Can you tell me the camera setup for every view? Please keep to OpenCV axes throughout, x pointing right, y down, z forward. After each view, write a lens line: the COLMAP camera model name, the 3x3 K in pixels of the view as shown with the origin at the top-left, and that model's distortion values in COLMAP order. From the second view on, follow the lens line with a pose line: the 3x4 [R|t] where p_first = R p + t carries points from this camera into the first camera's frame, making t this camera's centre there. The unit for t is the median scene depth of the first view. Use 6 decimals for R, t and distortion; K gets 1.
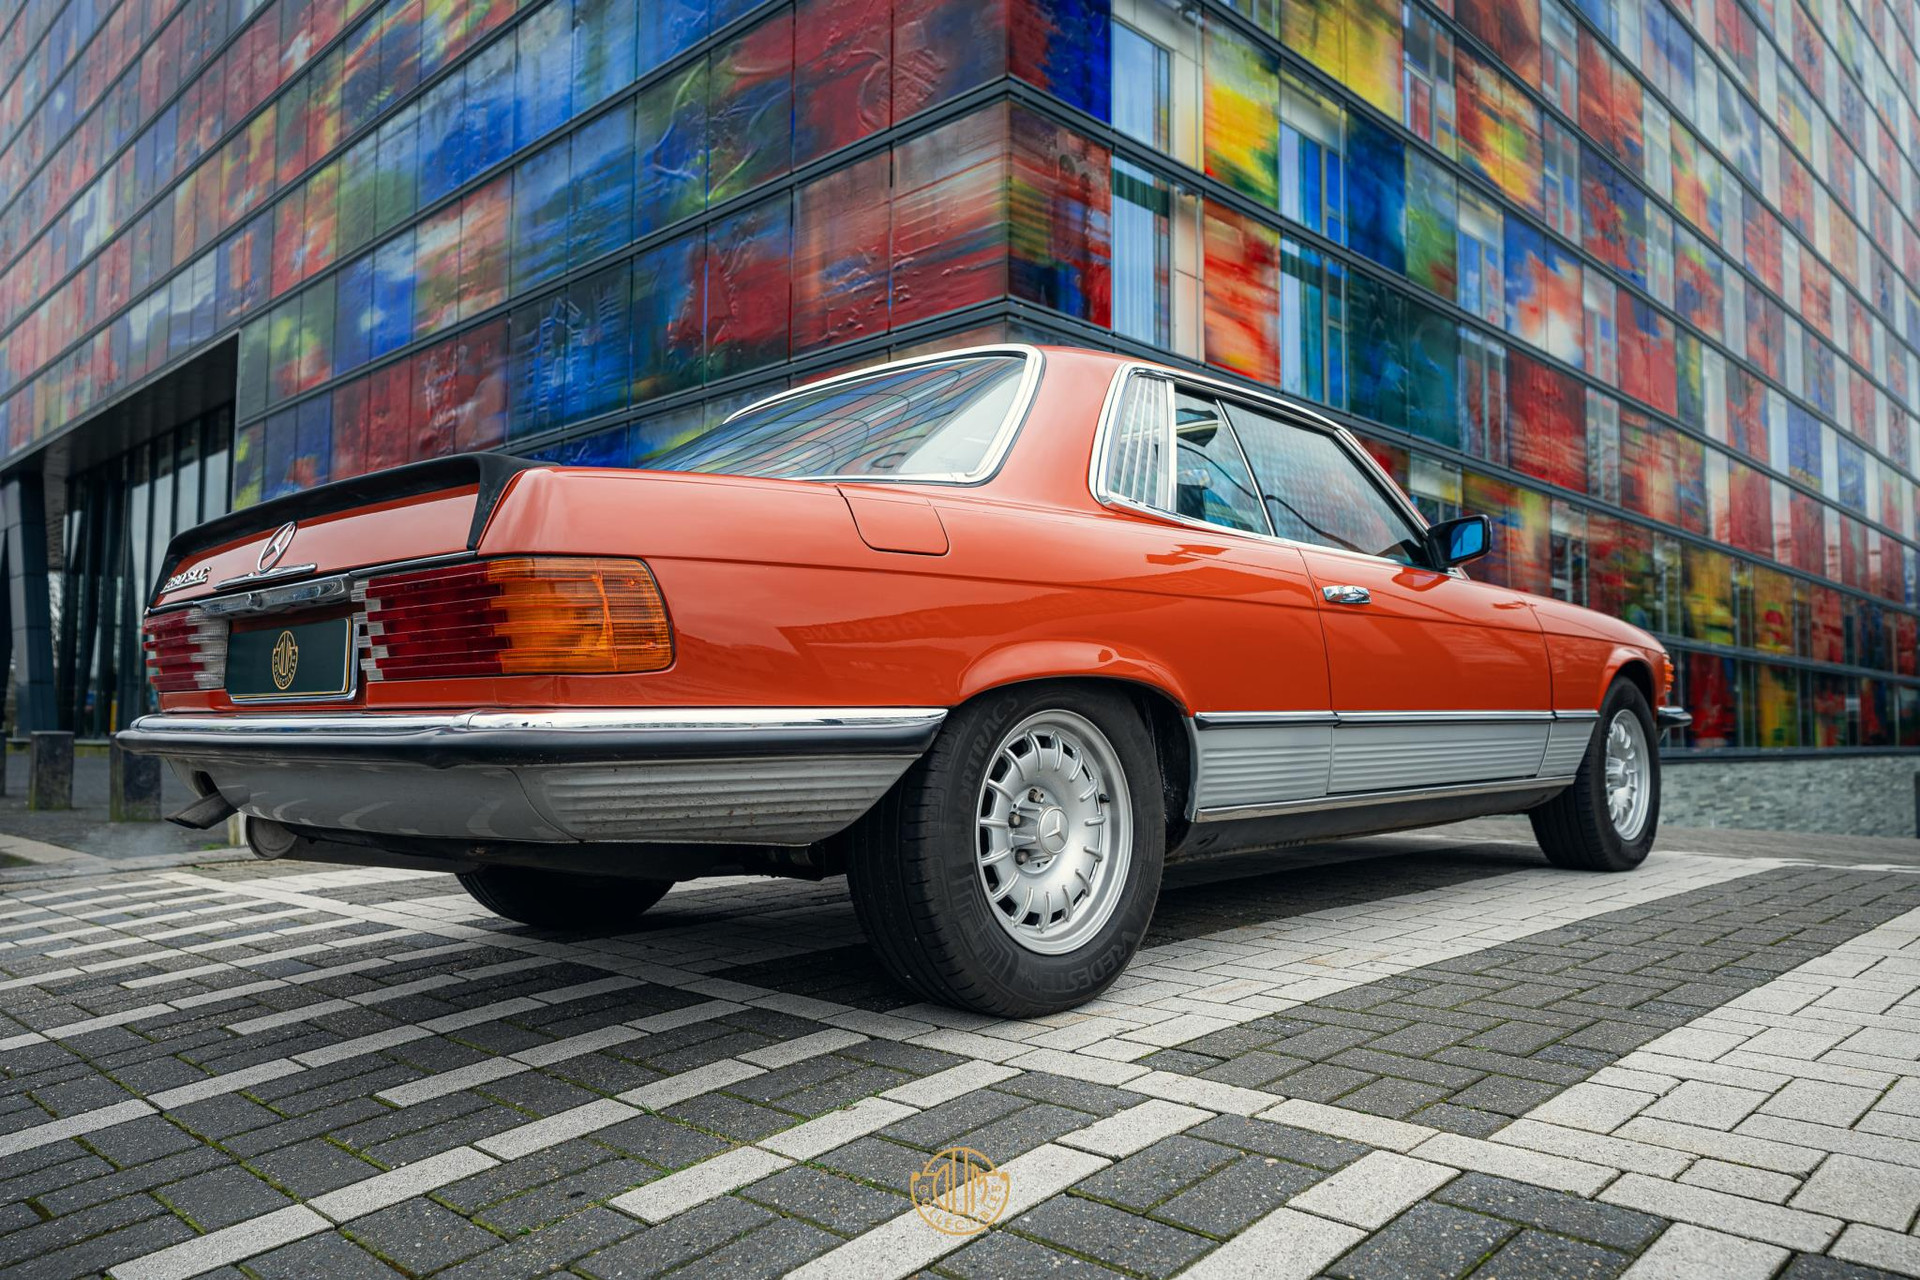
lens RADIAL K [[1361.0, 0, 955.6], [0, 1361.0, 648.0], [0, 0, 1]] dist [0.002736, -0.000381]
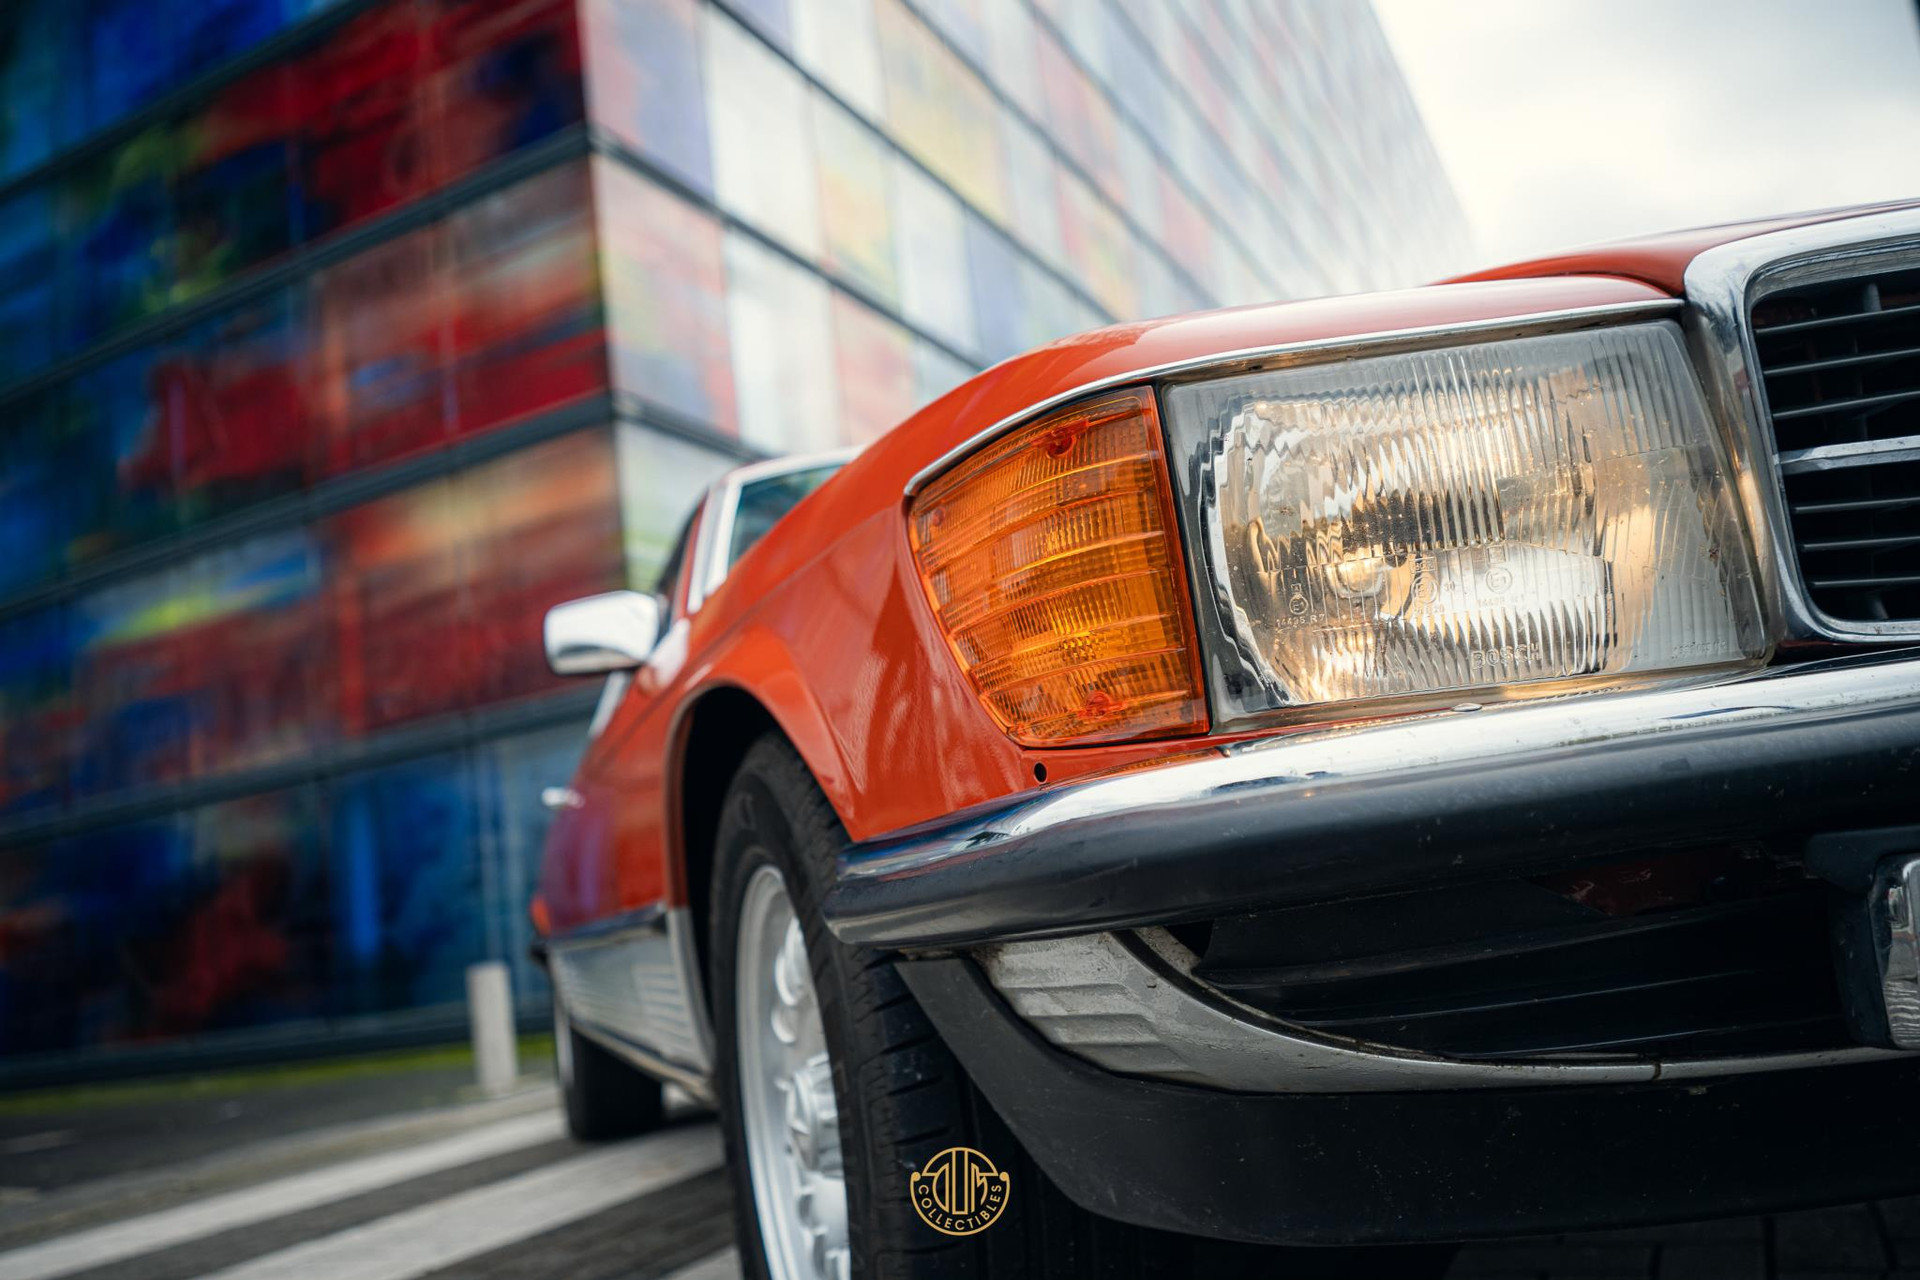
lens RADIAL K [[1499.8, 0, 945.7], [0, 1499.8, 649.1], [0, 0, 1]] dist [0.002718, -0.005491]
pose [[0.951082, -0.069782, 0.300953, -0.036405], [0.110427, 0.986587, -0.120217, 0.008502], [-0.288528, 0.147570, 0.946031, 0.111307]]
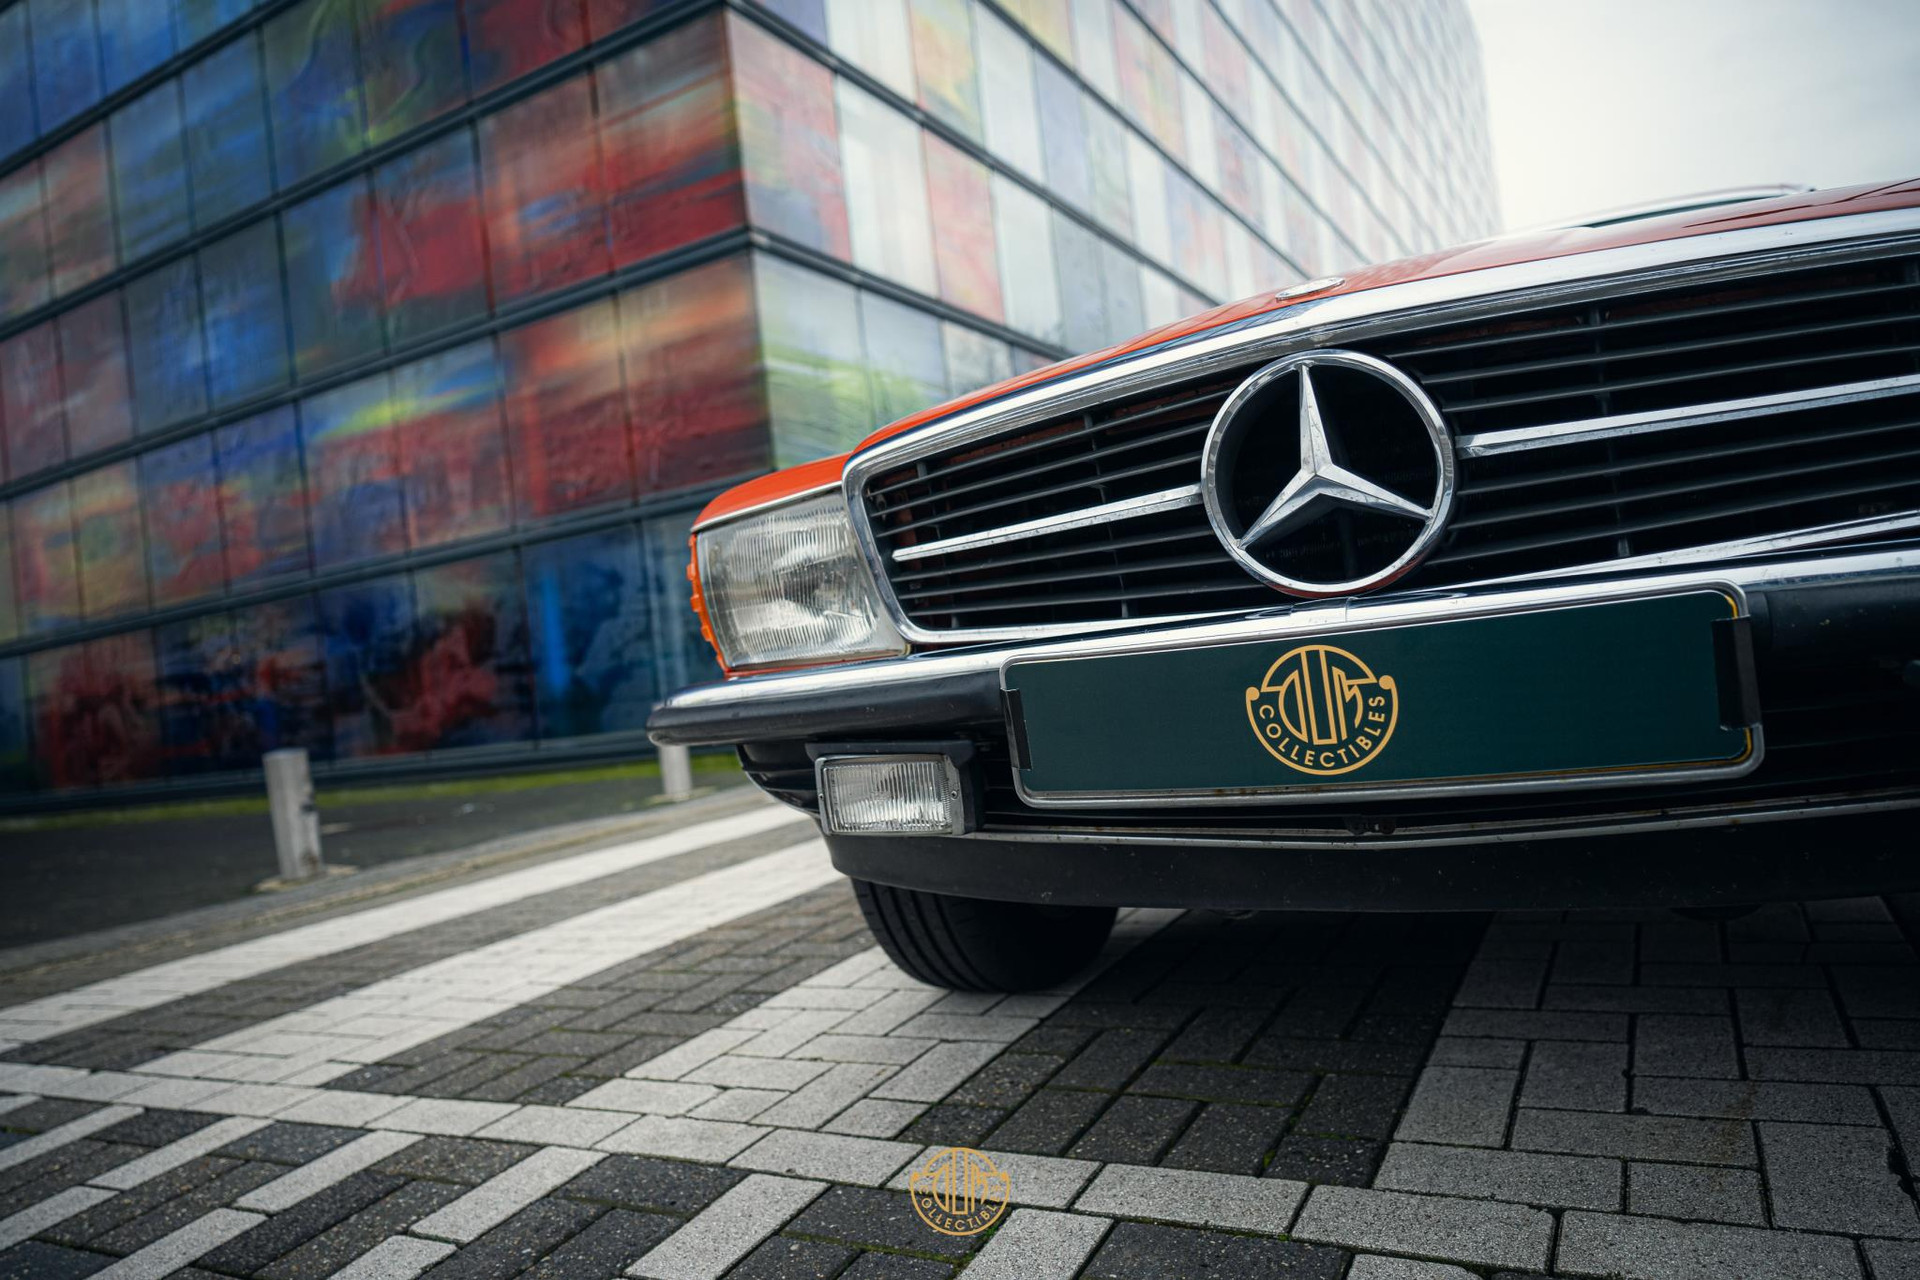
lens RADIAL K [[1262.4, 0, 953.7], [0, 1262.4, 637.1], [0, 0, 1]] dist [0.002138, 0.001004]
pose [[0.960655, -0.108744, 0.255573, -0.056029], [0.103256, 0.994045, 0.034837, 0.002726], [-0.257839, -0.007077, 0.966162, 0.098761]]
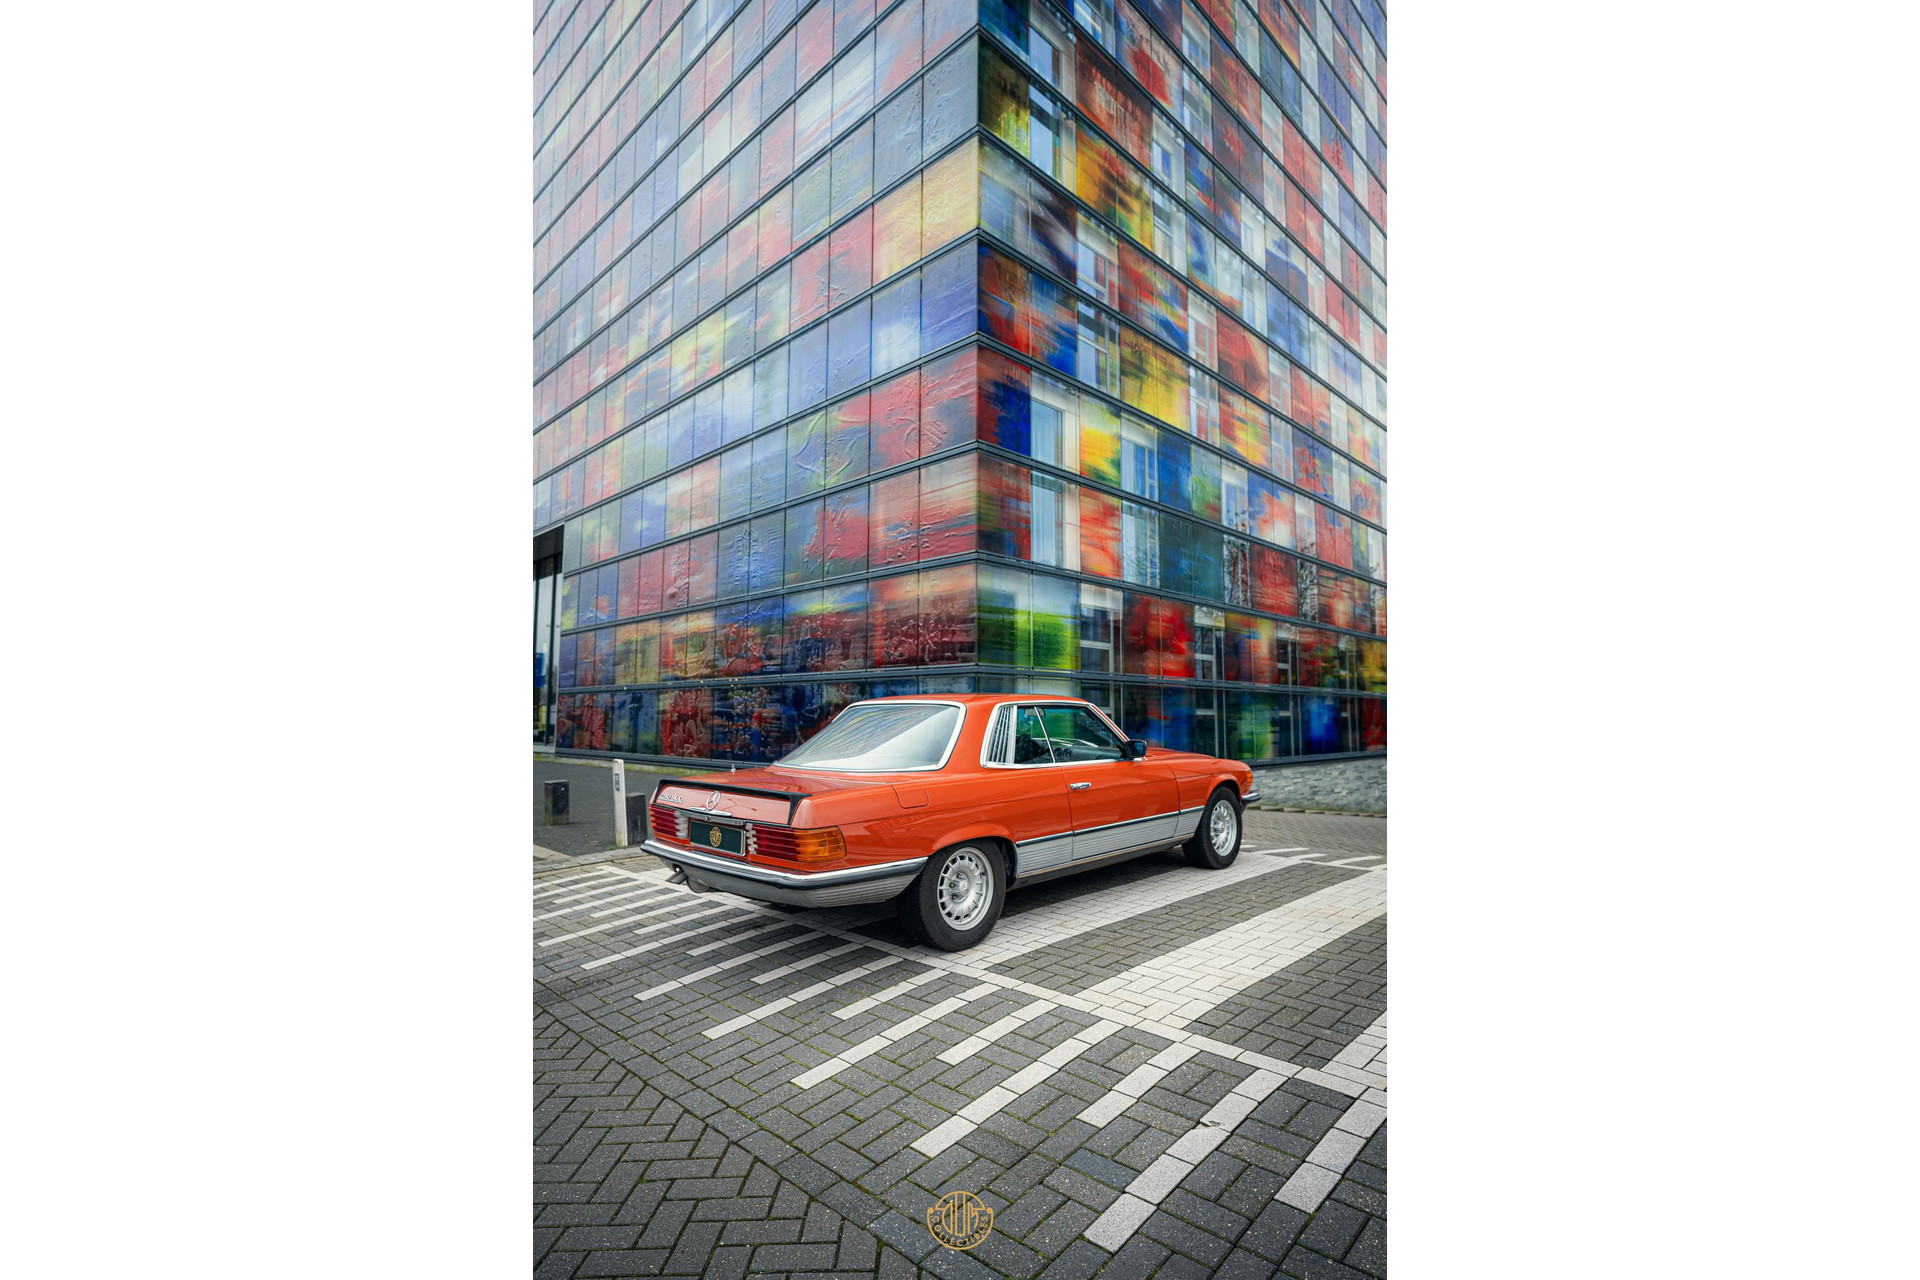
lens RADIAL K [[820.0, 0, 962.6], [0, 820.0, 642.8], [0, 0, 1]] dist [0.003256, 0.000543]
pose [[0.999995, -0.003031, -0.001028, 0.012568], [0.003001, 0.999590, -0.028460, -0.063755], [0.001114, 0.028457, 0.999594, -0.149031]]
